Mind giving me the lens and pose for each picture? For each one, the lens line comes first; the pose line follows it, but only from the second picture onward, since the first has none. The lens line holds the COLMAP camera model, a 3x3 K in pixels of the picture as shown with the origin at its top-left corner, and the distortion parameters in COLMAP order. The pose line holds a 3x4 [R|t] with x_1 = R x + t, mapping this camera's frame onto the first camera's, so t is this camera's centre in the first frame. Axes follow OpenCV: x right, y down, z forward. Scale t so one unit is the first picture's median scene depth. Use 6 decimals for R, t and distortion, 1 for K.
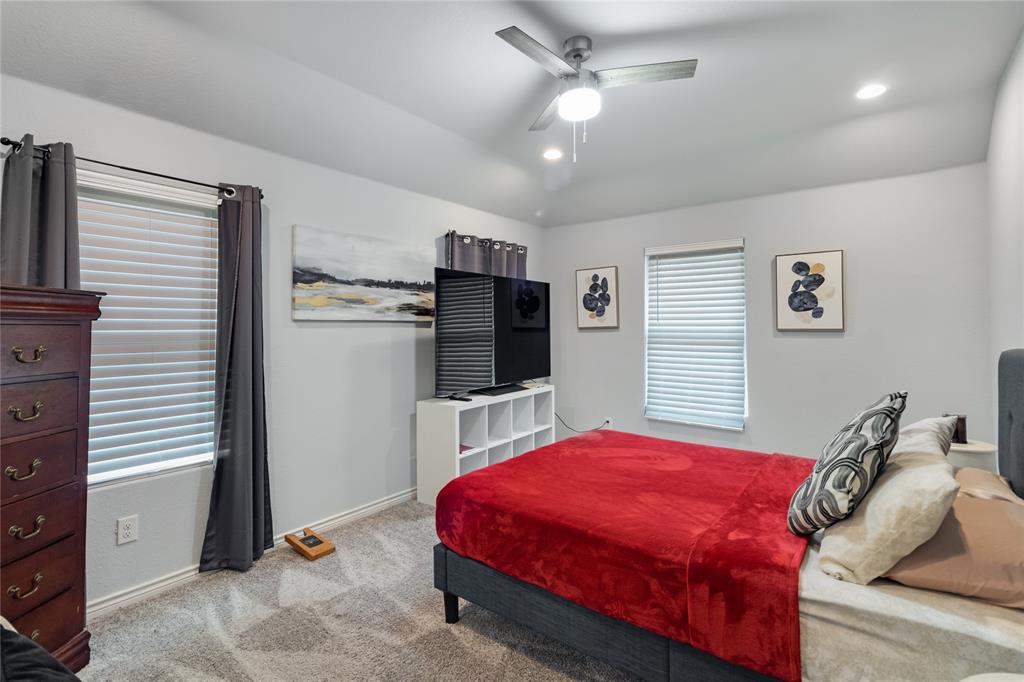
lens RADIAL K [[483.6, 0, 508.9], [0, 483.6, 331.6], [0, 0, 1]] dist [0.000367, 0.000115]
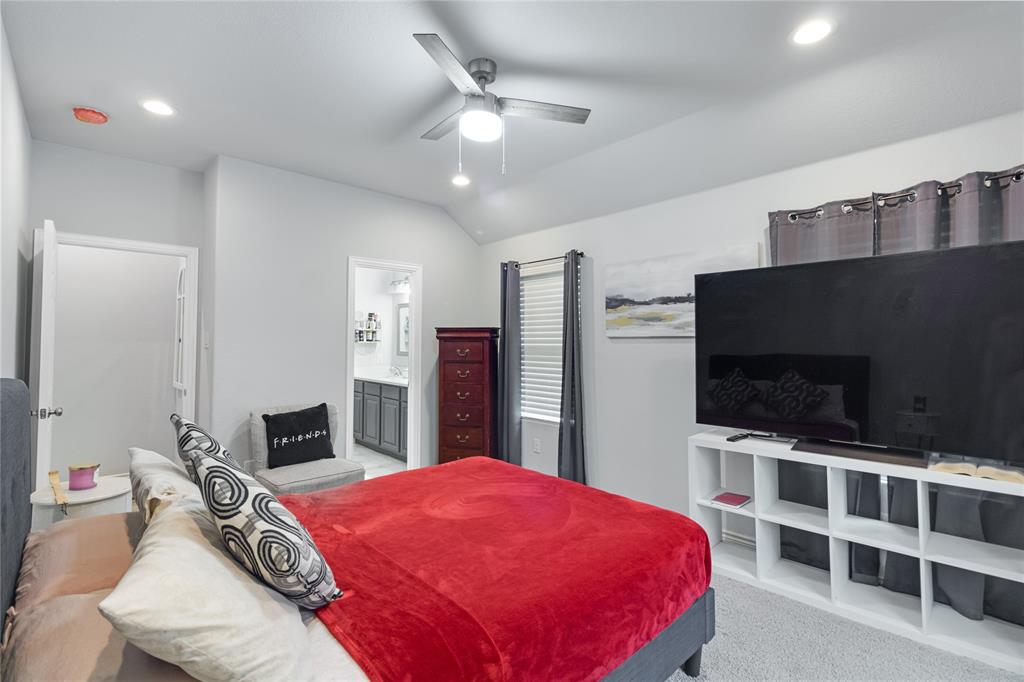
lens RADIAL K [[483.6, 0, 508.9], [0, 483.6, 331.6], [0, 0, 1]] dist [0.000367, 0.000115]
pose [[-0.187666, -0.010117, -0.982181, 0.831739], [-0.003801, 0.999947, -0.009574, -0.023509], [0.982225, 0.001936, -0.187695, 0.905810]]
